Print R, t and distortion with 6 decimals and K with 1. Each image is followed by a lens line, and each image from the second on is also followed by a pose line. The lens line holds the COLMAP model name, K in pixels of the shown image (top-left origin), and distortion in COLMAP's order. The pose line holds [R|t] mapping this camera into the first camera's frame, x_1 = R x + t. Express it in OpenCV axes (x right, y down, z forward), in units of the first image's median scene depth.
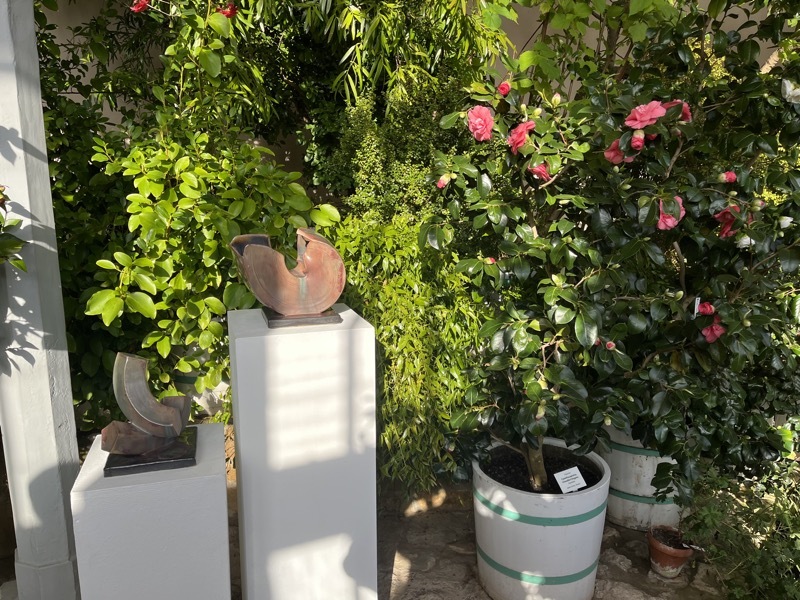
lens RADIAL K [[619.2, 0, 401.6], [0, 619.2, 301.7], [0, 0, 1]] dist [-0.007843, -0.002198]
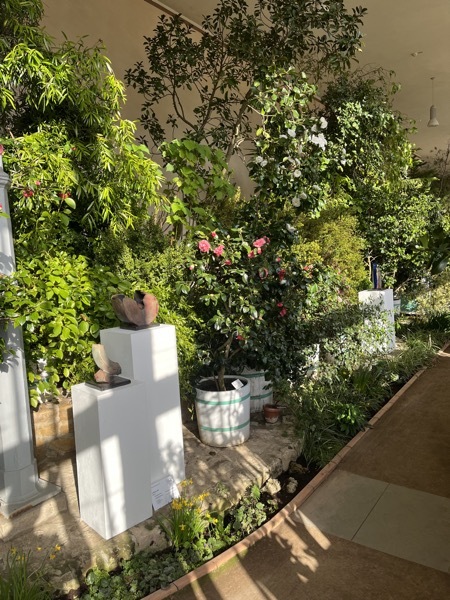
lens RADIAL K [[464.4, 0, 224.4], [0, 464.4, 299.8], [0, 0, 1]] dist [-0.007843, -0.002198]
pose [[0.882334, -0.097779, 0.460354, -0.621898], [0.146065, 0.986769, -0.070366, 0.088069], [-0.447383, 0.129328, 0.884942, -0.686037]]
